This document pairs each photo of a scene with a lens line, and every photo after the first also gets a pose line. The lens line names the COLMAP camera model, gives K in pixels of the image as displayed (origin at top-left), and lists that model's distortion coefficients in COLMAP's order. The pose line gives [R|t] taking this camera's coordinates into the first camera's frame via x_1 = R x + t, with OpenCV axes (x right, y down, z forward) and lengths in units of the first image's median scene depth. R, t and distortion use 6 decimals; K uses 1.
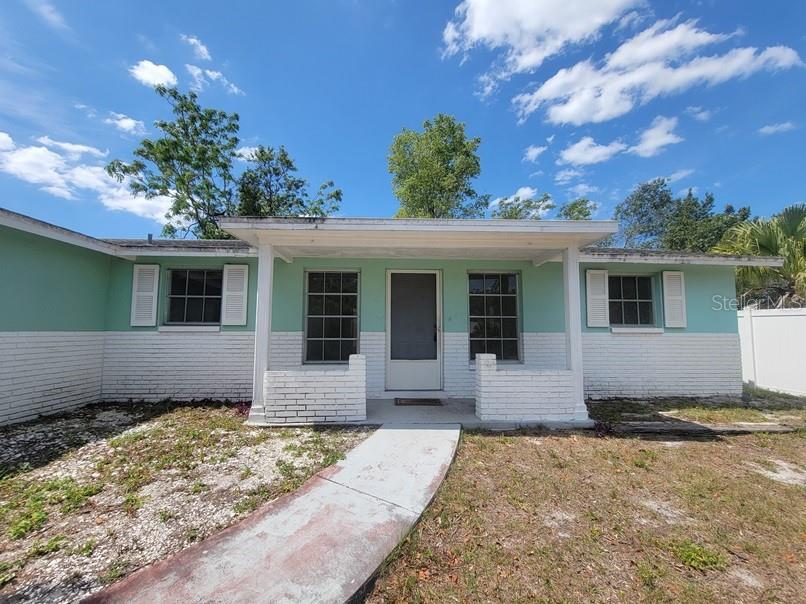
lens RADIAL K [[327.9, 0, 406.0], [0, 327.9, 304.9], [0, 0, 1]] dist [0.000044, 0.000330]
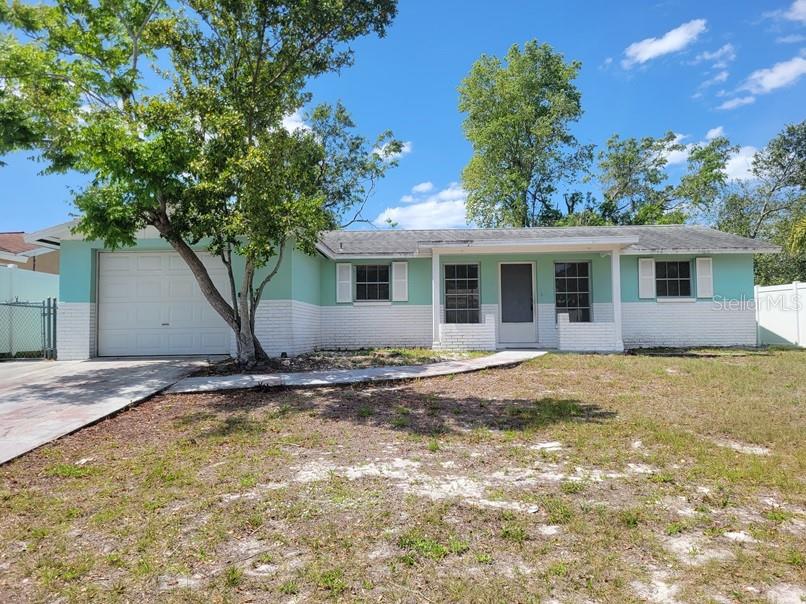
lens RADIAL K [[612.7, 0, 402.2], [0, 612.7, 299.6], [0, 0, 1]] dist [0.044225, 0.007705]
pose [[0.995769, -0.017120, -0.090278, -0.238228], [0.019934, 0.999340, 0.030363, -0.029809], [0.089699, -0.032034, 0.995454, -1.772781]]
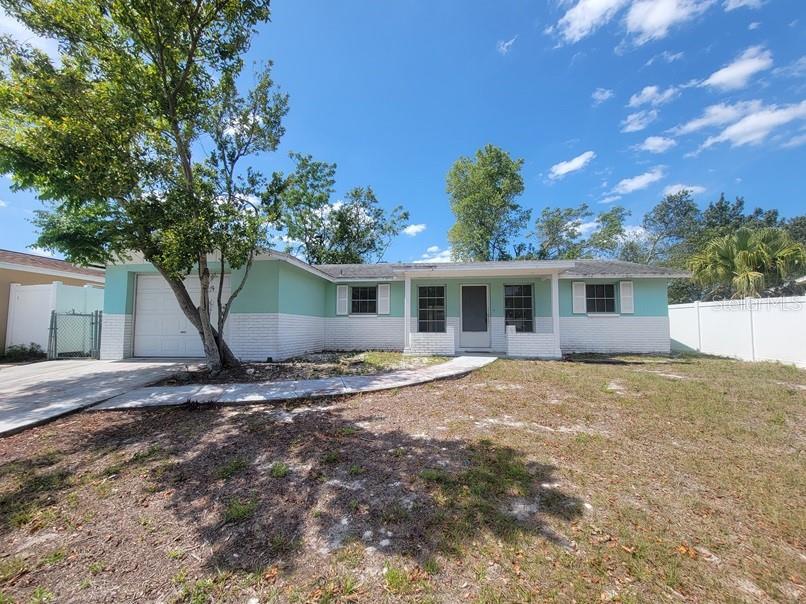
lens RADIAL K [[327.9, 0, 401.2], [0, 327.9, 308.0], [0, 0, 1]] dist [0.000044, 0.000330]
pose [[0.986277, -0.011717, -0.164681, -0.081010], [0.015012, 0.999711, 0.018777, -0.011124], [0.164413, -0.020991, 0.986168, -0.922862]]
